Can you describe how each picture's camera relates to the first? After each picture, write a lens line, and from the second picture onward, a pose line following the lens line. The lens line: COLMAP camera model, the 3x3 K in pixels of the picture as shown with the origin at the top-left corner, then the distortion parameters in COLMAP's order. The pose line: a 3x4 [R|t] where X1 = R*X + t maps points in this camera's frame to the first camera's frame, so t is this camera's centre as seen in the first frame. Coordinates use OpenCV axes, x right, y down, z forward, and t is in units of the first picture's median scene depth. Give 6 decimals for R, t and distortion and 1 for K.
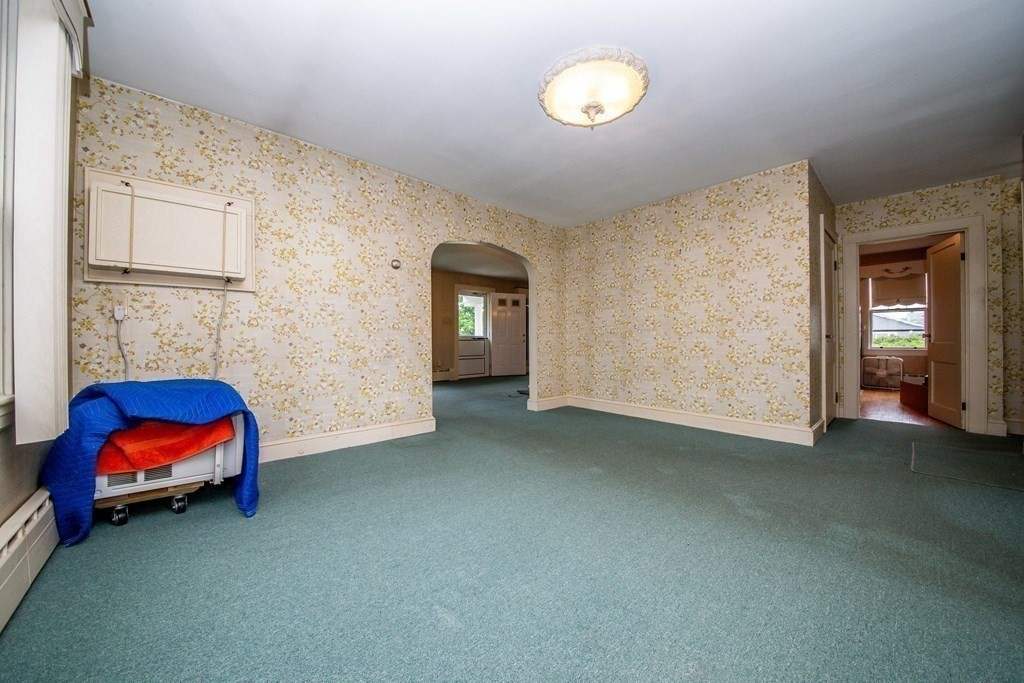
lens RADIAL K [[364.8, 0, 518.1], [0, 364.8, 340.2], [0, 0, 1]] dist [-0.002772, -0.000151]
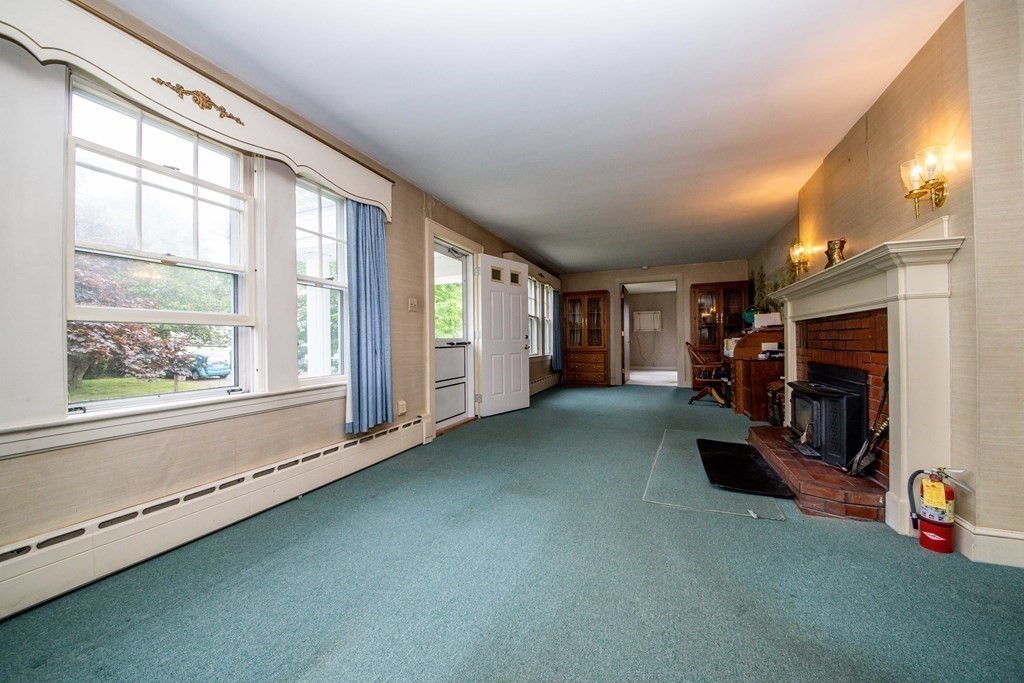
lens RADIAL K [[360.8, 0, 516.1], [0, 360.8, 342.1], [0, 0, 1]] dist [-0.005563, -0.005455]
pose [[0.905760, -0.009232, 0.423690, -0.270271], [0.004942, 0.999925, 0.011223, -0.013353], [-0.423762, -0.008072, 0.905738, 0.586147]]
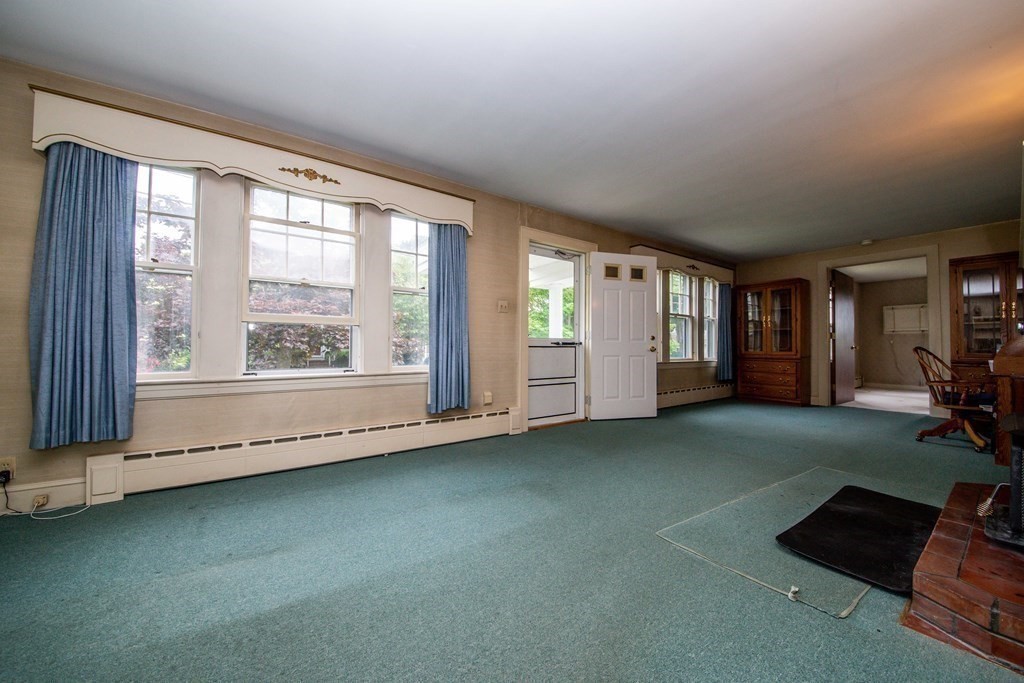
lens RADIAL K [[360.8, 0, 518.7], [0, 360.8, 342.8], [0, 0, 1]] dist [-0.005563, -0.005455]
pose [[0.992714, 0.006287, -0.120334, -0.124252], [-0.006324, 0.999980, 0.000073, -0.006186], [0.120332, 0.000688, 0.992734, 0.561260]]
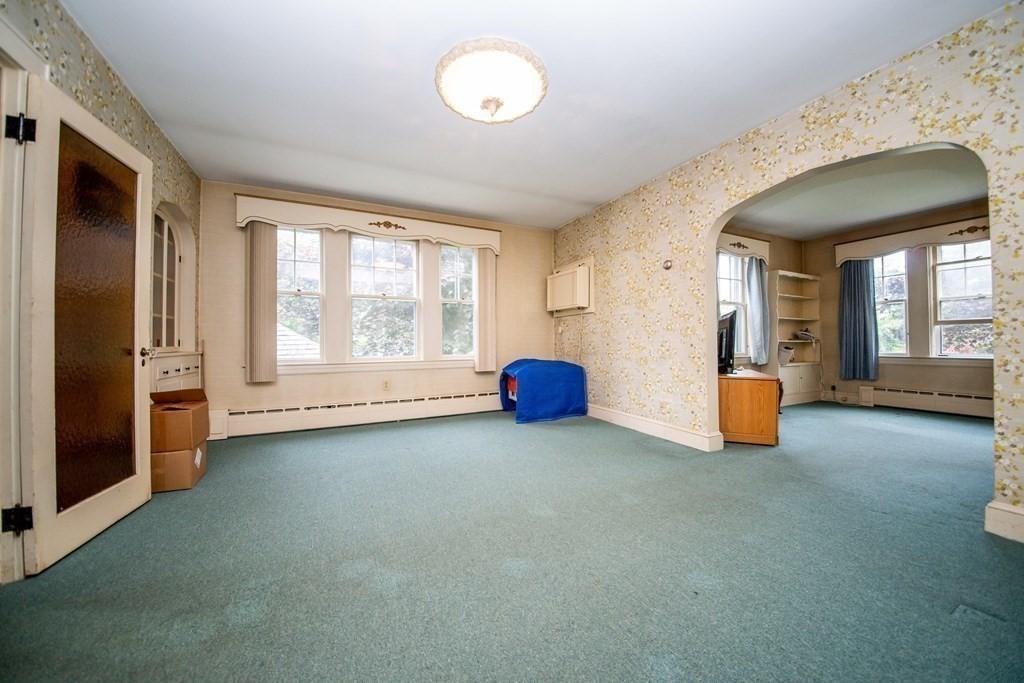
lens RADIAL K [[360.8, 0, 508.9], [0, 360.8, 340.1], [0, 0, 1]] dist [-0.005563, -0.005455]
pose [[-0.299990, -0.006532, -0.953920, 0.315761], [0.004367, 0.999957, -0.008221, 0.001290], [0.953932, -0.006632, -0.299949, 0.380193]]
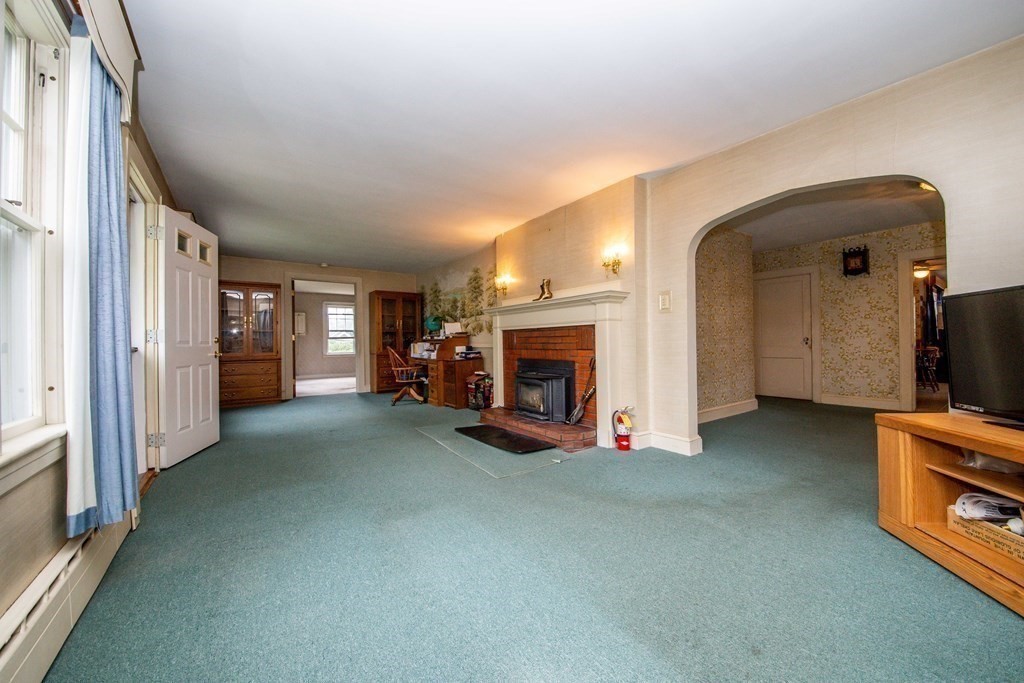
lens RADIAL K [[378.6, 0, 518.3], [0, 378.6, 341.5], [0, 0, 1]] dist [-0.008899, -0.001920]
pose [[0.113372, 0.001348, 0.993552, -0.403530], [0.003928, 0.999991, -0.001805, -0.011508], [-0.993545, 0.004107, 0.113366, 0.735923]]
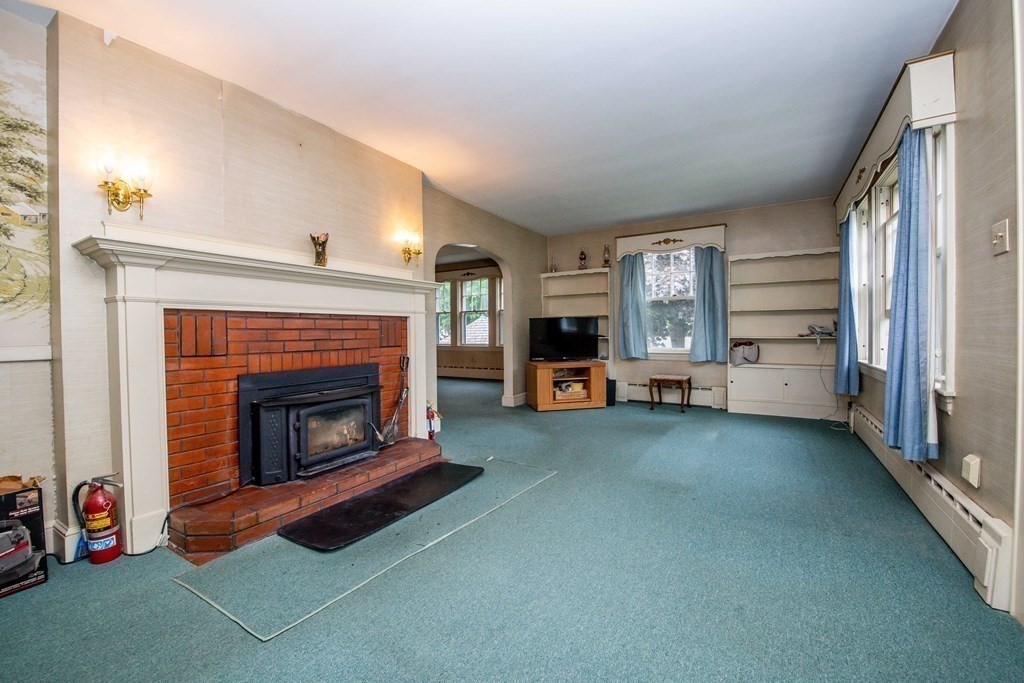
lens RADIAL K [[425.7, 0, 509.4], [0, 425.7, 340.4], [0, 0, 1]] dist [0.000510, -0.000780]
pose [[-0.959800, 0.018665, -0.280064, 0.079998], [0.015952, 0.999801, 0.011964, -0.011427], [0.280231, 0.007015, -0.959907, 1.146637]]
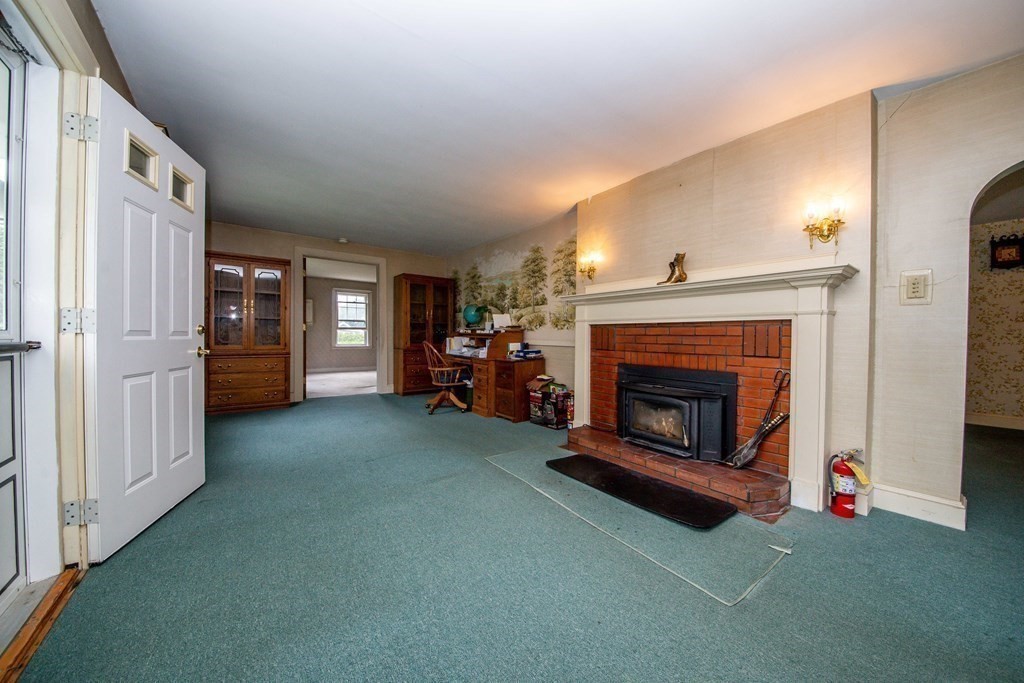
lens RADIAL K [[360.8, 0, 516.1], [0, 360.8, 341.5], [0, 0, 1]] dist [-0.005563, -0.005455]
pose [[0.095124, -0.013473, 0.995374, -0.243494], [-0.020026, 0.999680, 0.015445, -0.015368], [-0.995264, -0.021403, 0.094823, 0.882256]]
